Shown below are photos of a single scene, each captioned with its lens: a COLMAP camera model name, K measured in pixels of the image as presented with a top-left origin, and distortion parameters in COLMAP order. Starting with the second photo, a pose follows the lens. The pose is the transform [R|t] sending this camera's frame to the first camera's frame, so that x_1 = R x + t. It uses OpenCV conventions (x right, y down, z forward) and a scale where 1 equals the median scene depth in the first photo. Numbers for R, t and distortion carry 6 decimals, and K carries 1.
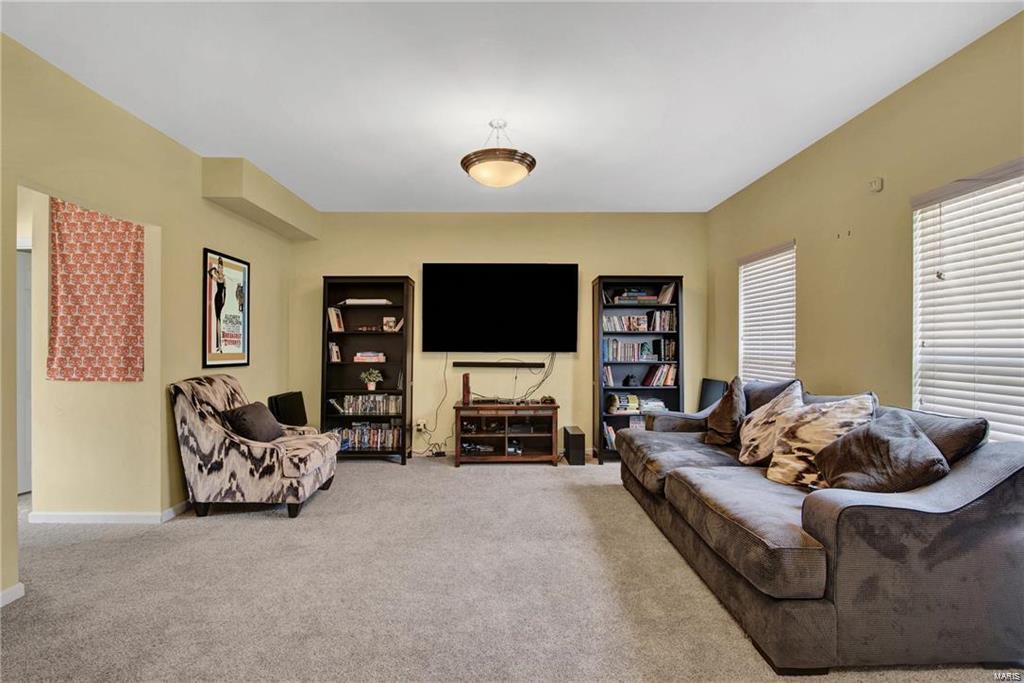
lens RADIAL K [[481.3, 0, 507.1], [0, 481.3, 343.0], [0, 0, 1]] dist [-0.017843, 0.001920]
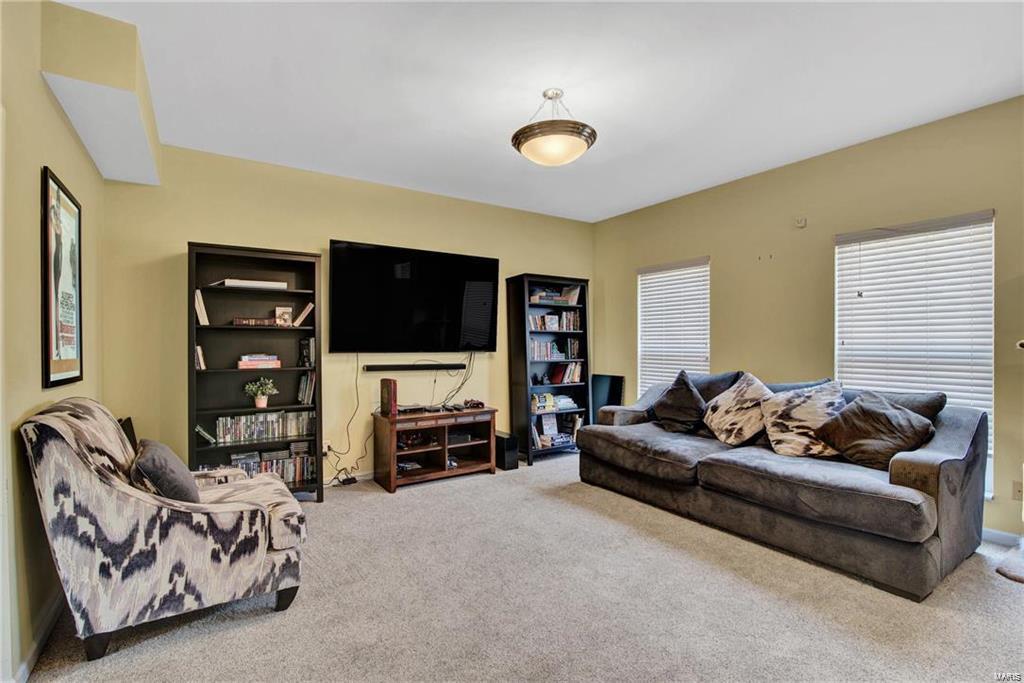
lens RADIAL K [[481.3, 0, 512.9], [0, 481.3, 344.2], [0, 0, 1]] dist [-0.017843, 0.001920]
pose [[0.834755, -0.002399, 0.550616, -0.484107], [-0.000134, 0.999990, 0.004560, 0.000119], [-0.550621, -0.003880, 0.834746, 0.255883]]
